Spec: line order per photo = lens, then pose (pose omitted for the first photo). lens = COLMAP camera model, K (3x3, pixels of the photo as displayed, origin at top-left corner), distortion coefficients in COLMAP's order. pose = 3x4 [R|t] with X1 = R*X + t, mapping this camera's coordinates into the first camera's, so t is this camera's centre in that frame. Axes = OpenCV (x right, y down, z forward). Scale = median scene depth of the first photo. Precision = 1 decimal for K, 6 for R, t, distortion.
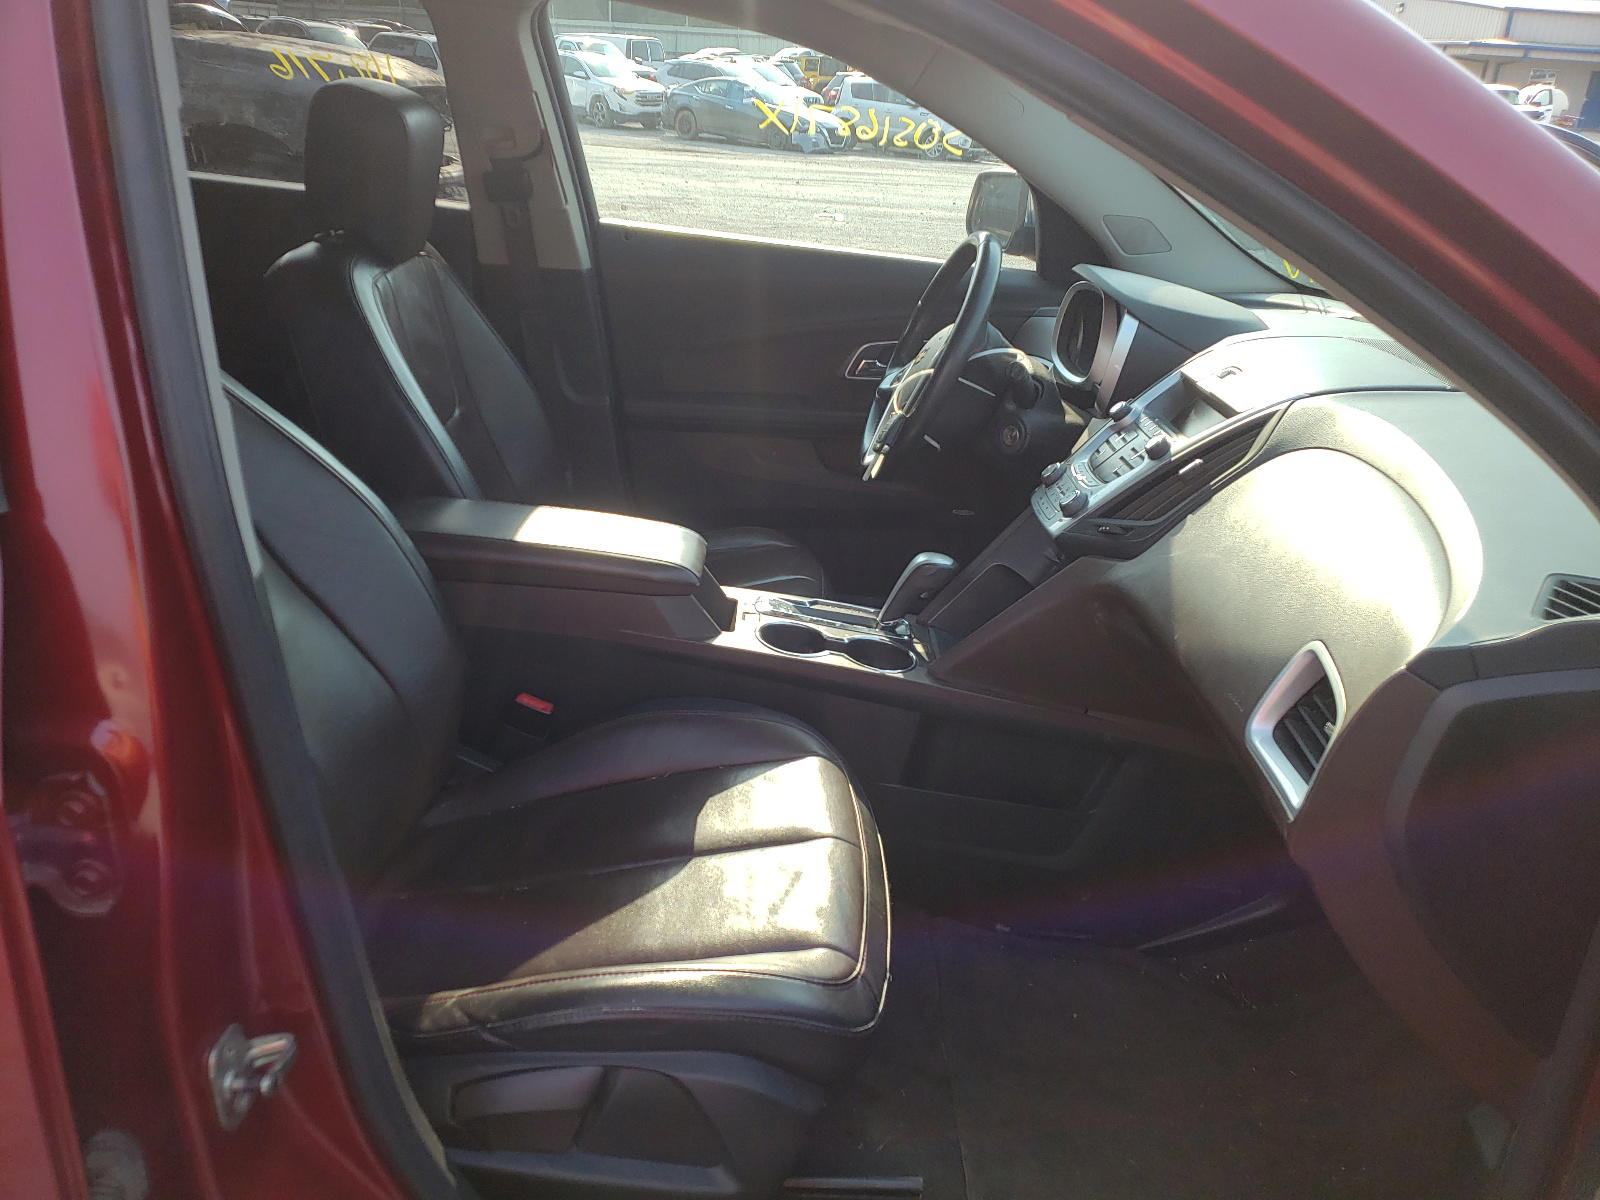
lens RADIAL K [[1187.4, 0, 800.0], [0, 1187.4, 600.0], [0, 0, 1]] dist [-0.001269, -0.000634]
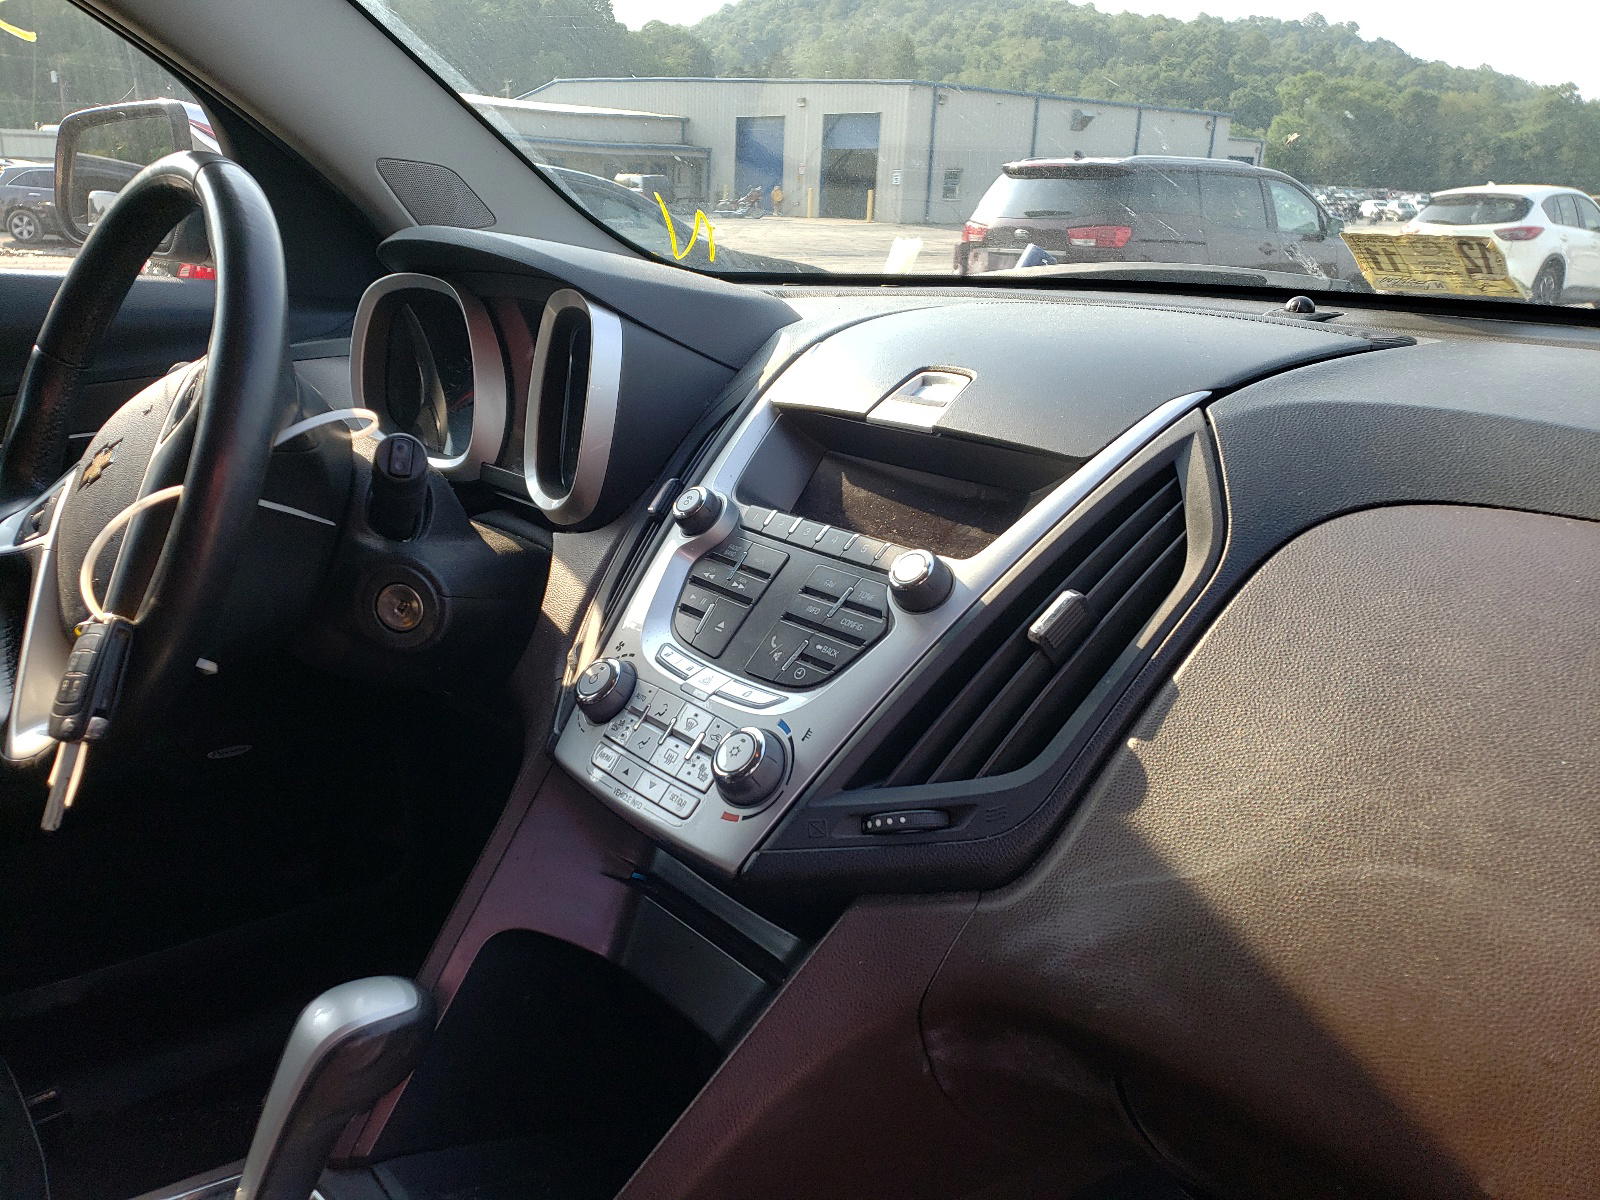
lens RADIAL K [[1187.4, 0, 800.0], [0, 1187.4, 600.0], [0, 0, 1]] dist [-0.001269, -0.000634]
pose [[0.746013, -0.216386, 0.629795, 0.015475], [0.258638, 0.965640, 0.025411, -0.120576], [-0.613654, 0.143932, 0.776346, 0.605975]]
